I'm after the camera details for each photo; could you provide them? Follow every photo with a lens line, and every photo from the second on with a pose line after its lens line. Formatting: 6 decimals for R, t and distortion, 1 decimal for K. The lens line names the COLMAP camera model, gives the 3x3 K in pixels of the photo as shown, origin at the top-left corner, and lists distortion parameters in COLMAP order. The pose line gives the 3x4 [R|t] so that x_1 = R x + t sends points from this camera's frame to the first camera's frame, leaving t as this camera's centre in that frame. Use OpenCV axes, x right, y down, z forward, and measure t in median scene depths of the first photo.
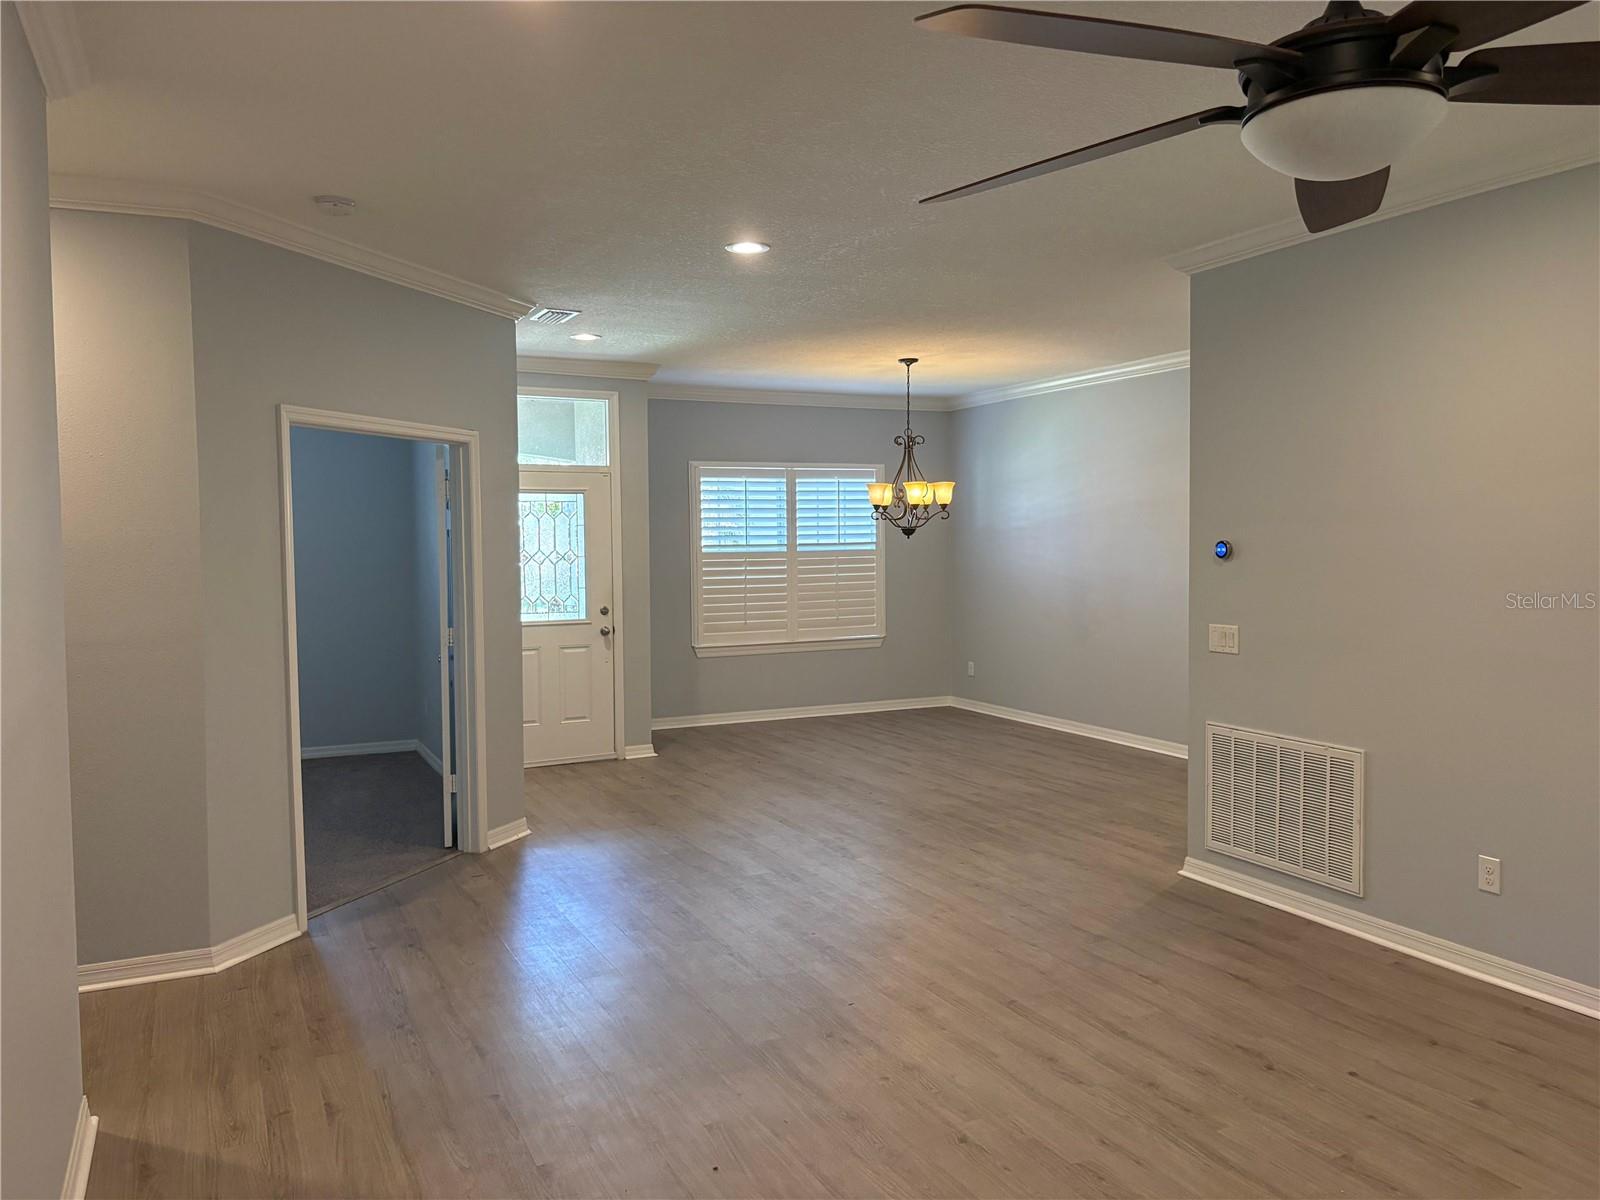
lens RADIAL K [[1211.9, 0, 809.4], [0, 1211.9, 593.1], [0, 0, 1]] dist [0.036249, -0.042374]
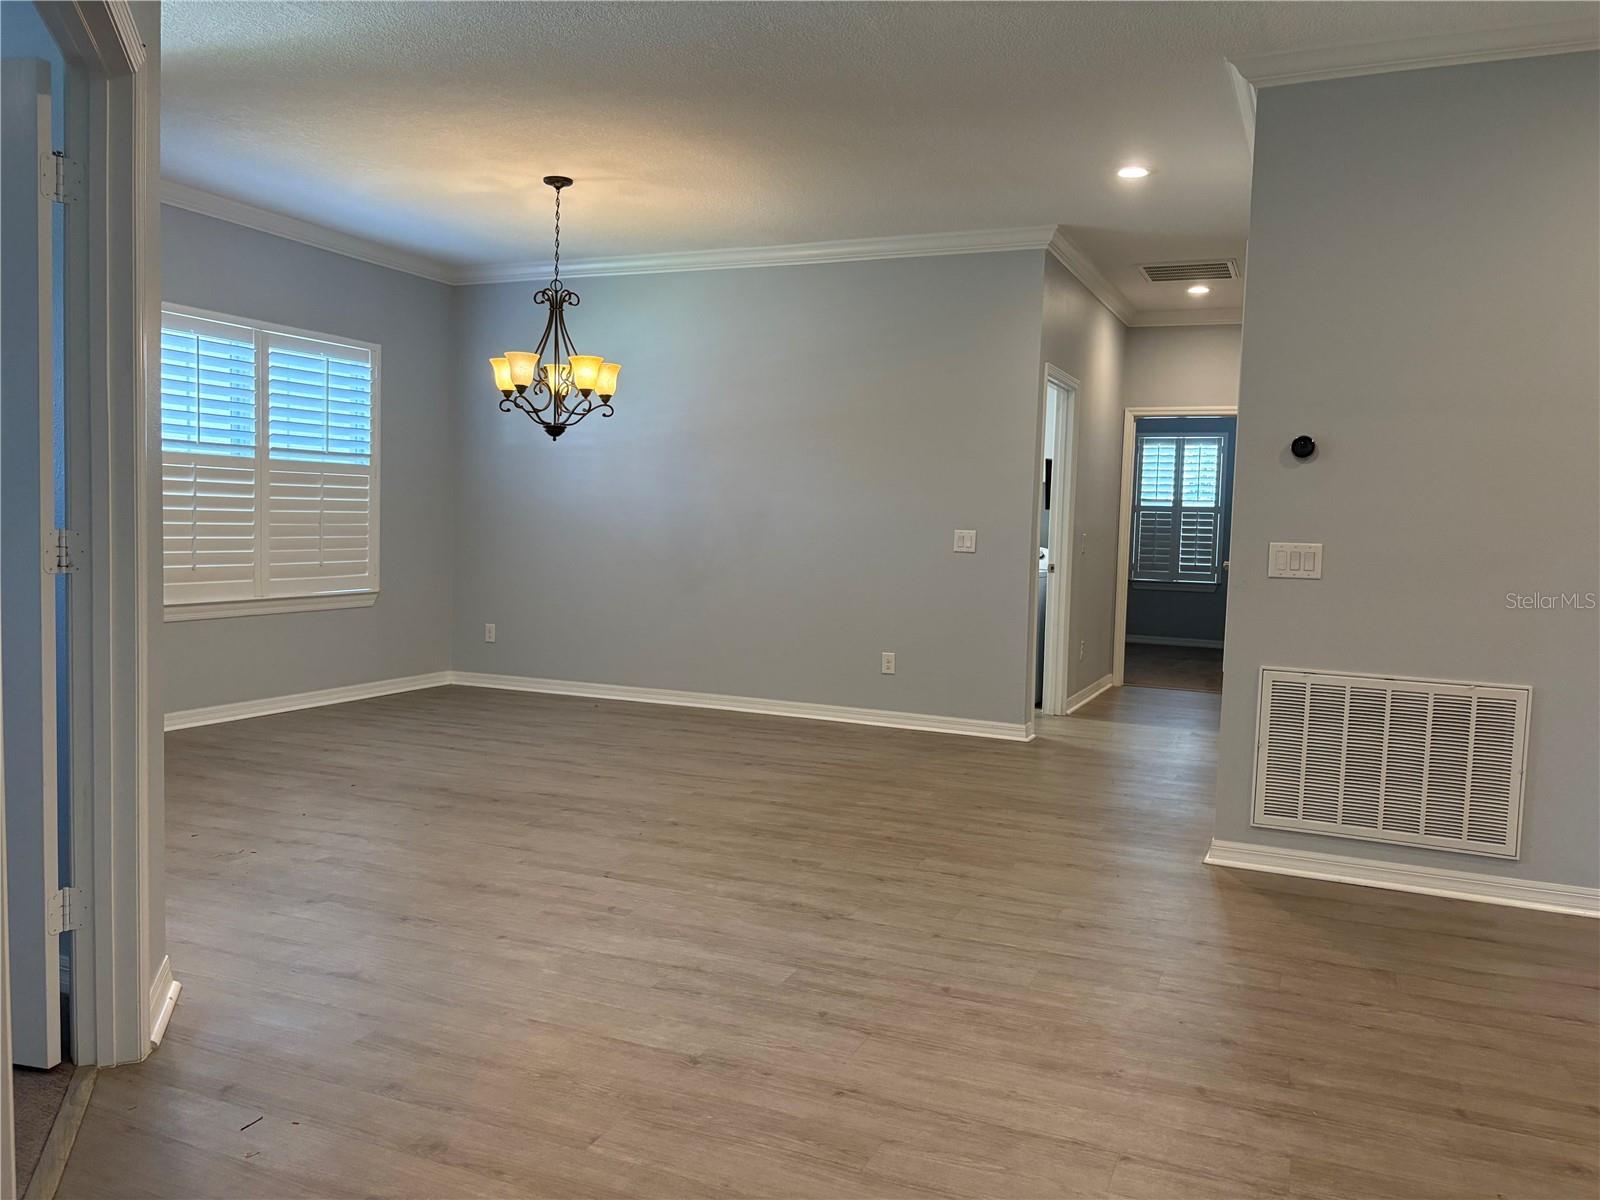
lens RADIAL K [[1211.9, 0, 805.0], [0, 1211.9, 611.6], [0, 0, 1]] dist [0.036249, -0.042374]
pose [[0.765500, -0.017263, 0.643204, -0.383896], [-0.005943, 0.999408, 0.033896, 0.042496], [-0.643408, -0.029770, 0.764944, 0.555519]]
